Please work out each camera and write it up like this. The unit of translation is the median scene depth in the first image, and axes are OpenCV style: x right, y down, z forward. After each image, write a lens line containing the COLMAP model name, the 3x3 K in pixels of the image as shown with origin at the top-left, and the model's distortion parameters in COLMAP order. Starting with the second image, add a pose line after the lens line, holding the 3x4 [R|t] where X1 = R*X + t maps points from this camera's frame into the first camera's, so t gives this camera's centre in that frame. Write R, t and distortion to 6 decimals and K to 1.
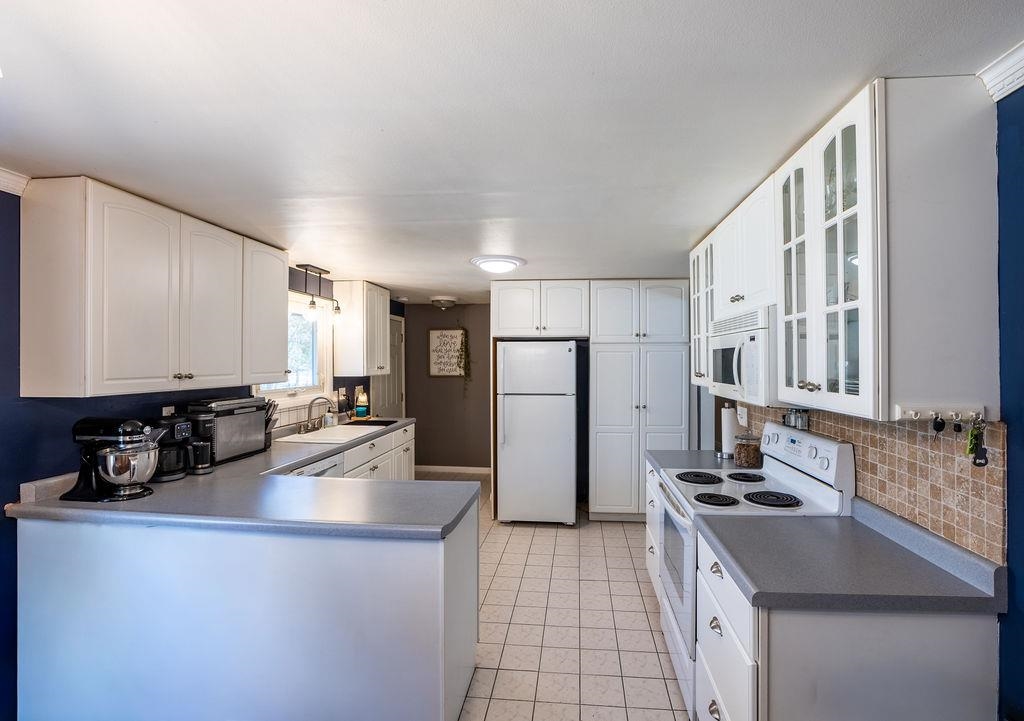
lens RADIAL K [[477.3, 0, 512.0], [0, 477.3, 360.5], [0, 0, 1]] dist [-0.000424, -0.000110]
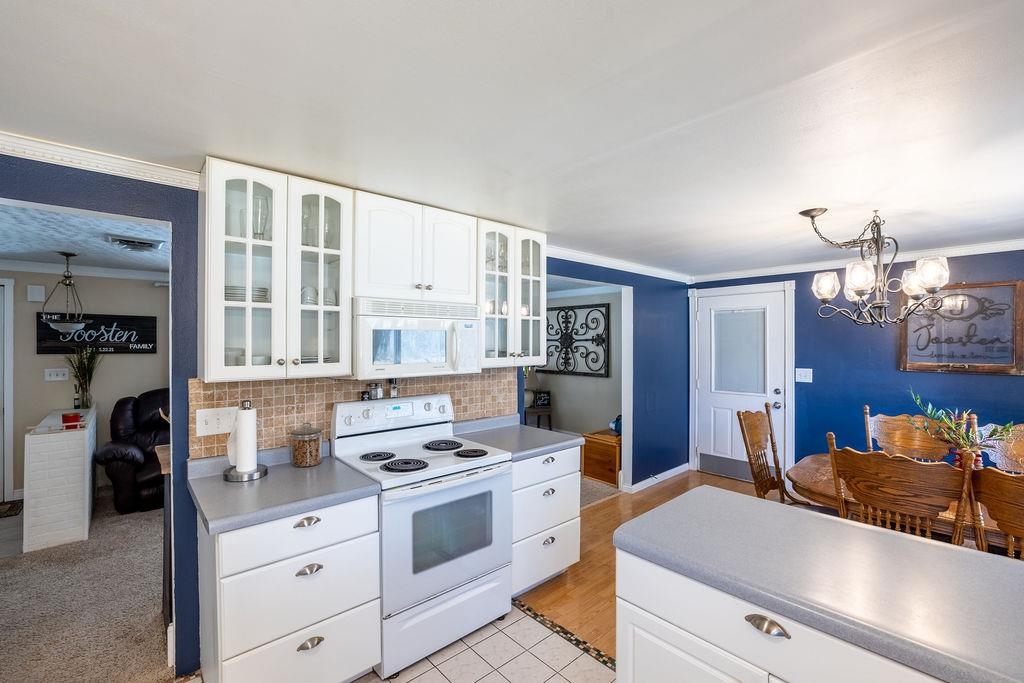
lens RADIAL K [[445.3, 0, 512.0], [0, 445.3, 341.5], [0, 0, 1]] dist [-0.000202, -0.000046]
pose [[-0.765074, 0.003667, 0.643932, -0.341173], [0.000187, 0.999985, -0.005472, 0.007003], [-0.643942, -0.004066, -0.765063, 1.555841]]
